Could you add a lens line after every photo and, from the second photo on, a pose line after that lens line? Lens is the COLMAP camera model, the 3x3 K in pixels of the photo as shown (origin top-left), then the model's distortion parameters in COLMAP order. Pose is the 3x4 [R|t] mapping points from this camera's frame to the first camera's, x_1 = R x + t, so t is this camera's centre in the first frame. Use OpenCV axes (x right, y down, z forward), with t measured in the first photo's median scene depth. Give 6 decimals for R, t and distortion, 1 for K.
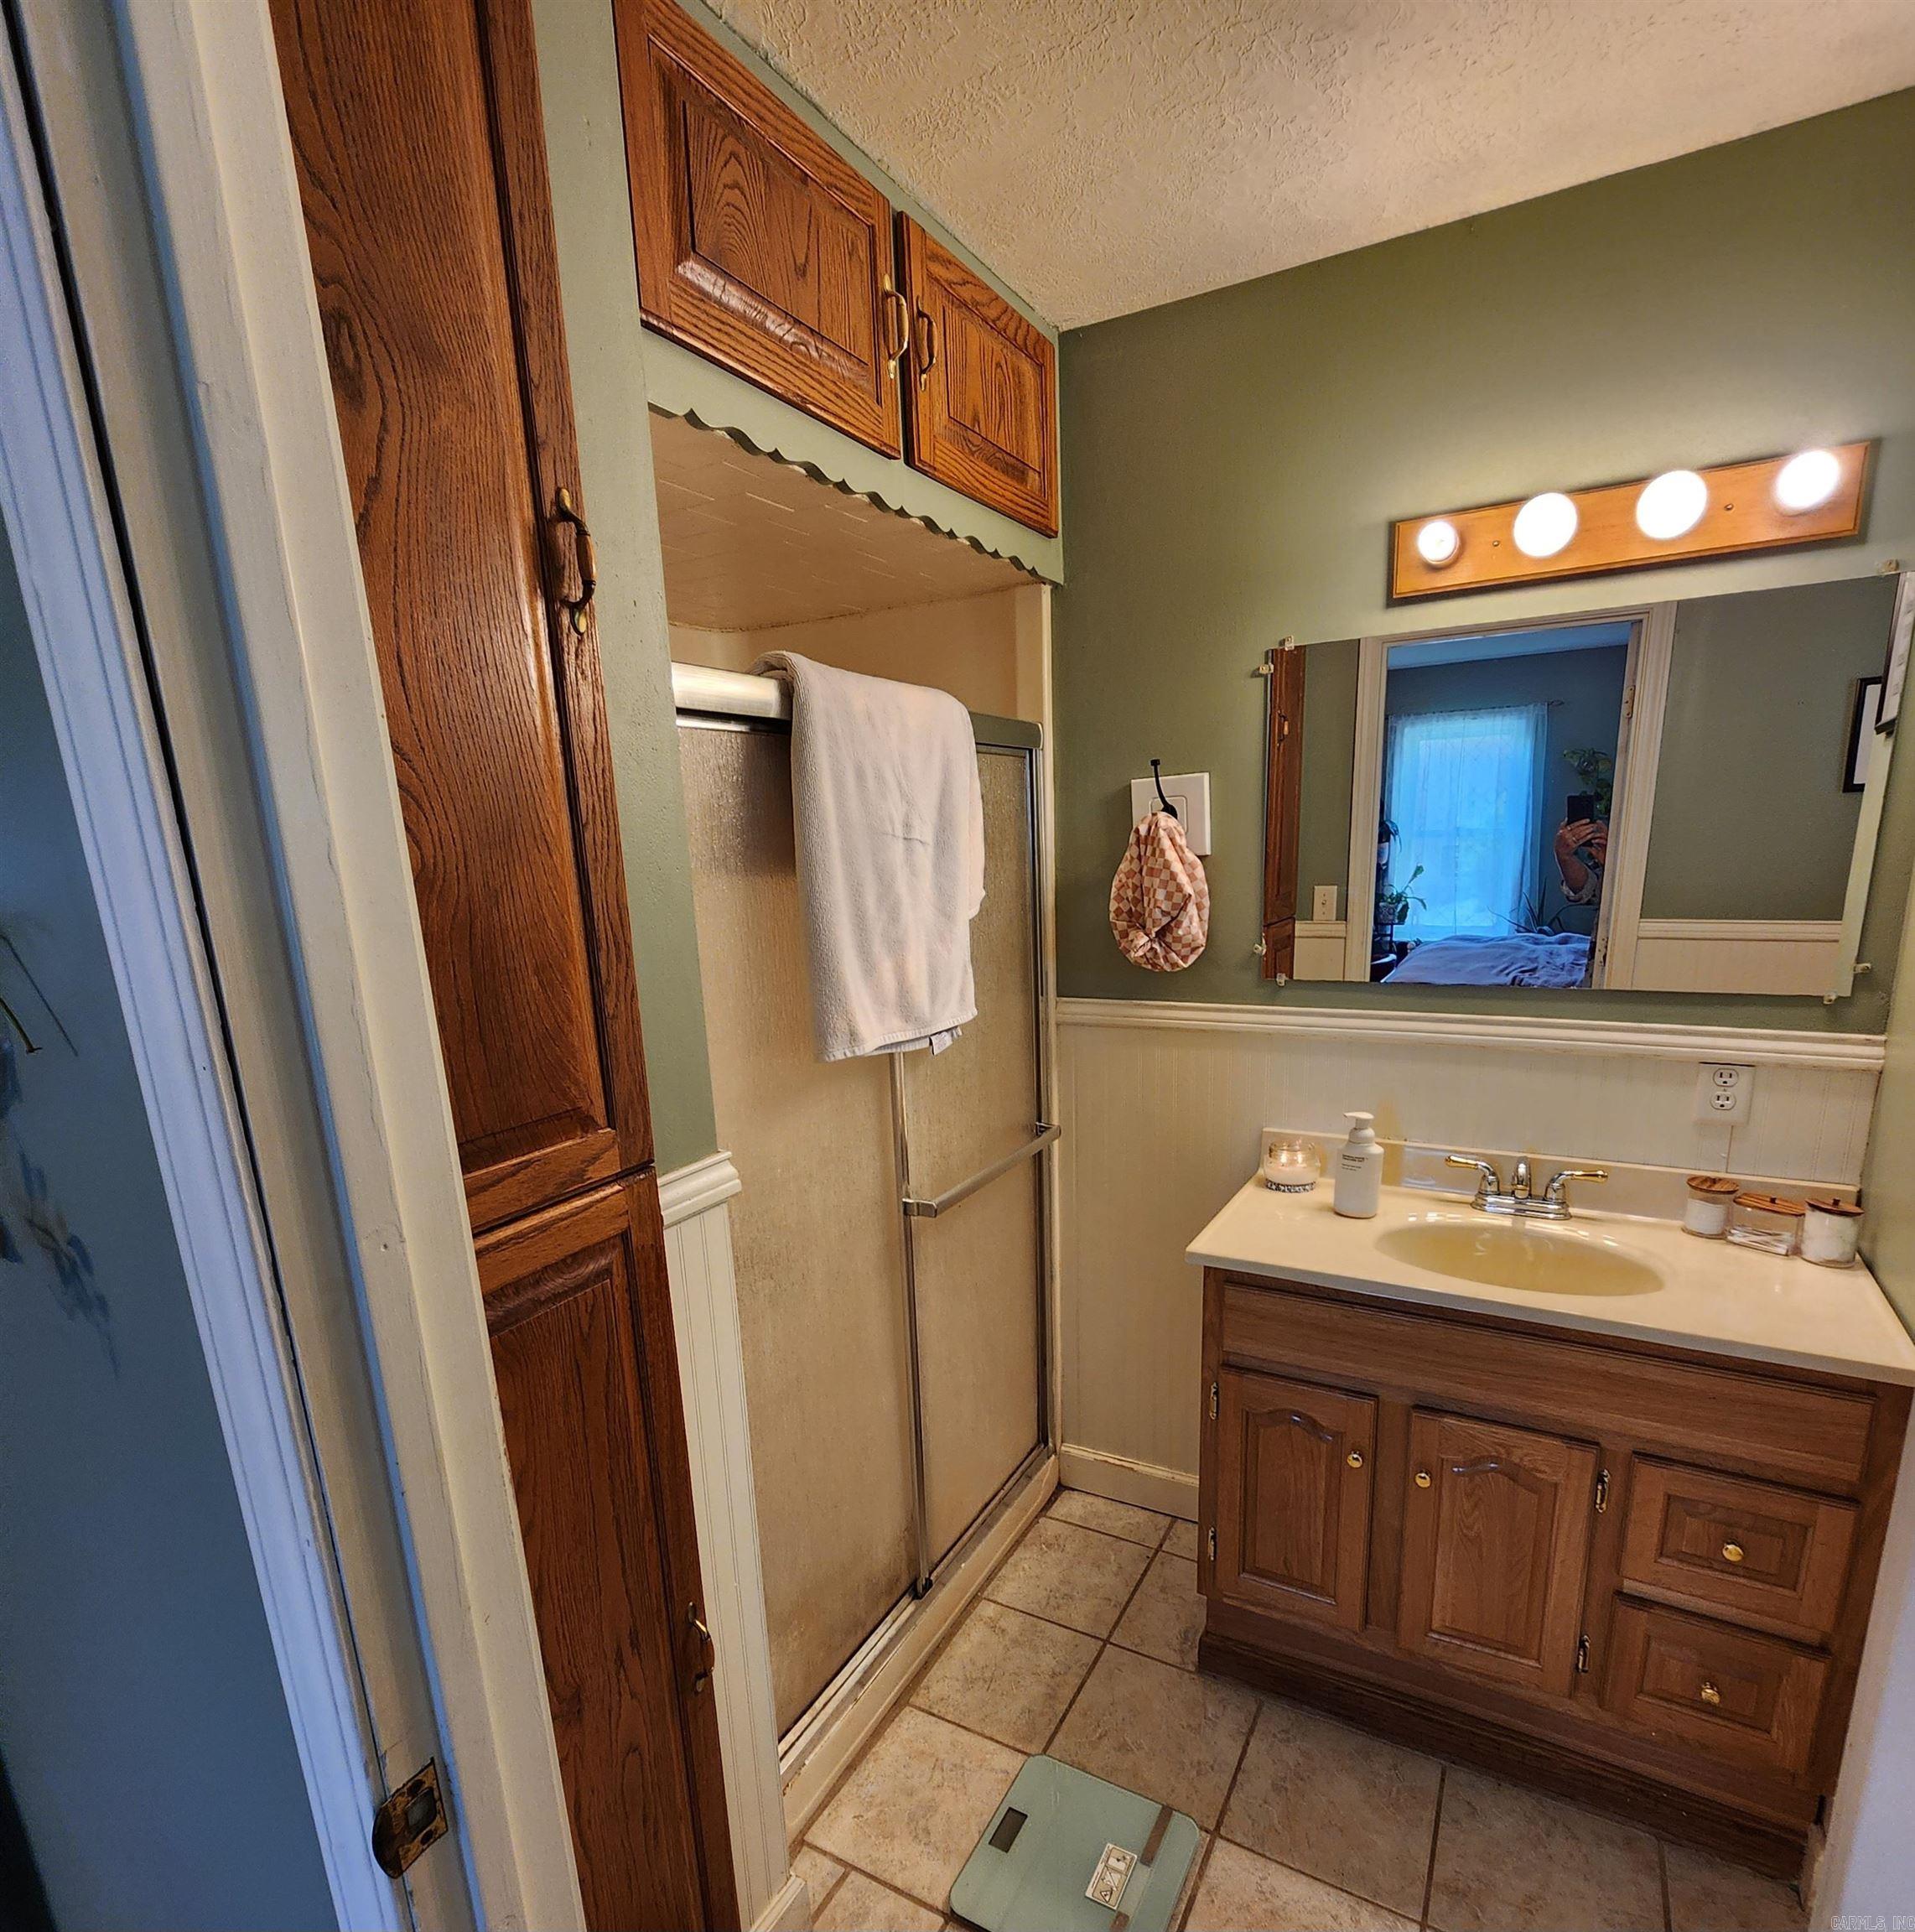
lens RADIAL K [[1061.2, 0, 962.8], [0, 1061.2, 967.4], [0, 0, 1]] dist [-0.002708, 0.001152]
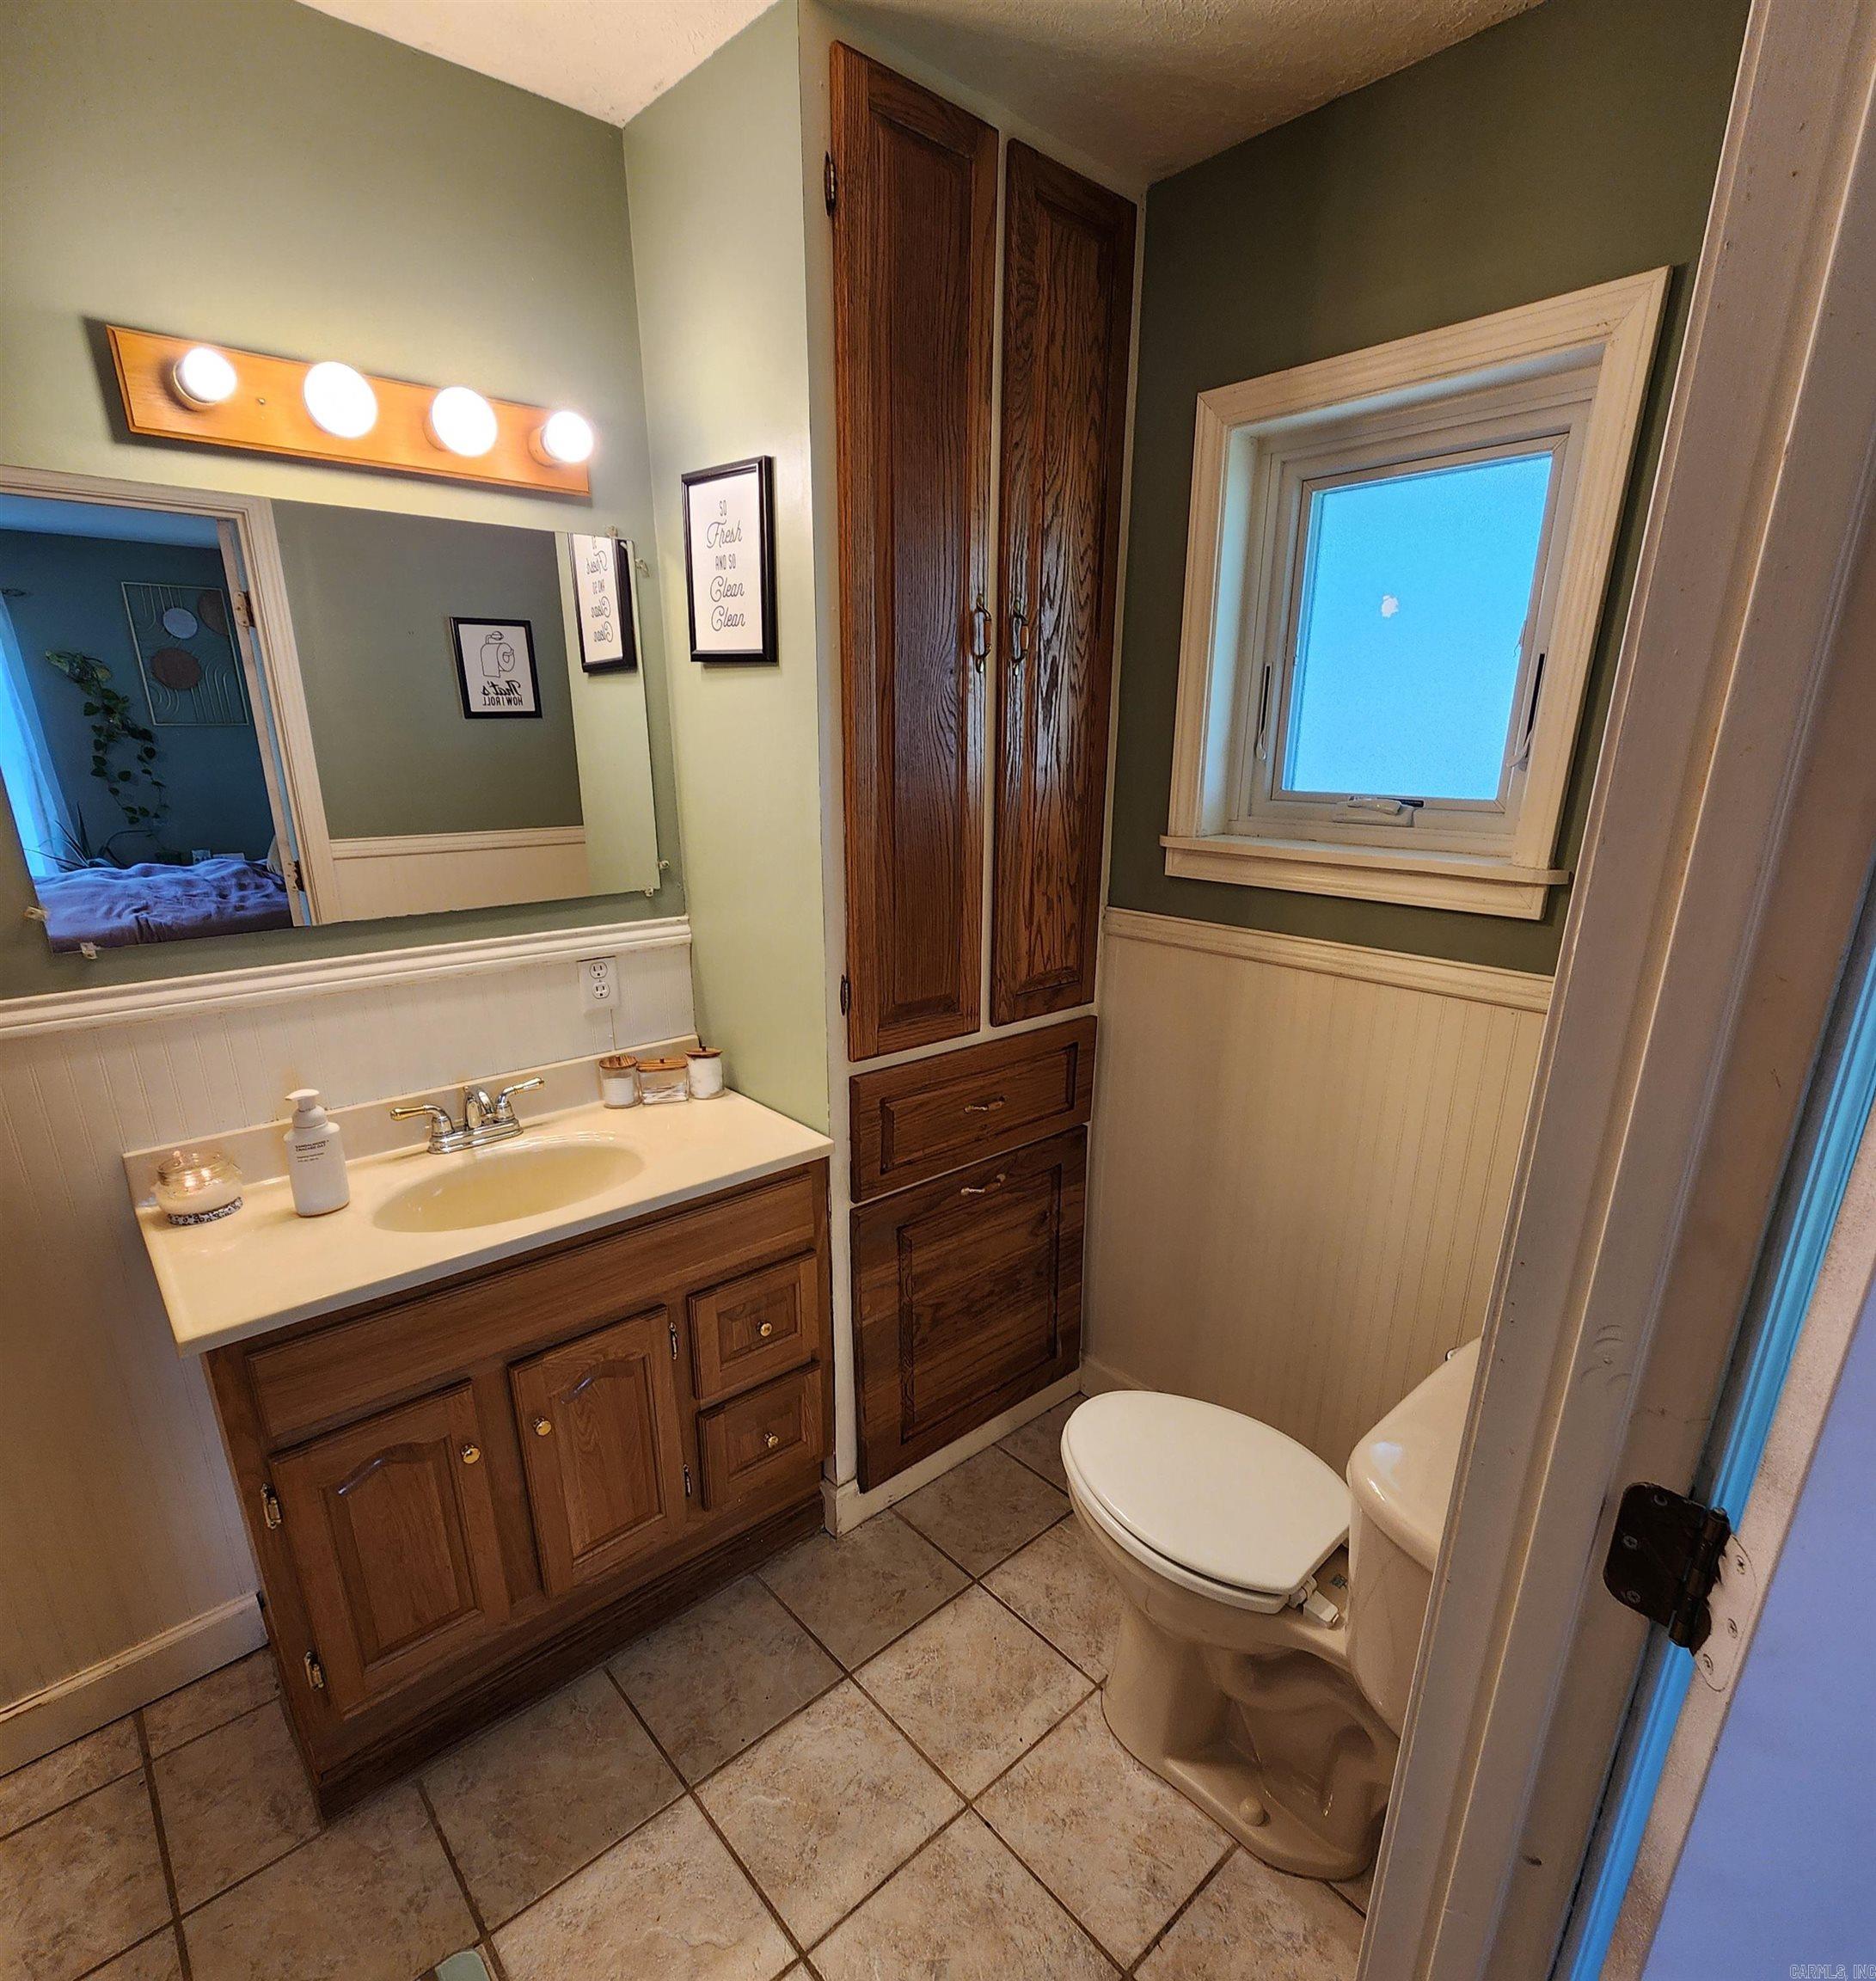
lens RADIAL K [[1057.3, 0, 939.8], [0, 1057.3, 990.5], [0, 0, 1]] dist [-0.000917, 0.000564]
pose [[0.325562, -0.193917, 0.925422, -0.235695], [0.103647, 0.980164, 0.168925, -0.031358], [-0.939823, 0.040921, 0.339203, 0.276690]]
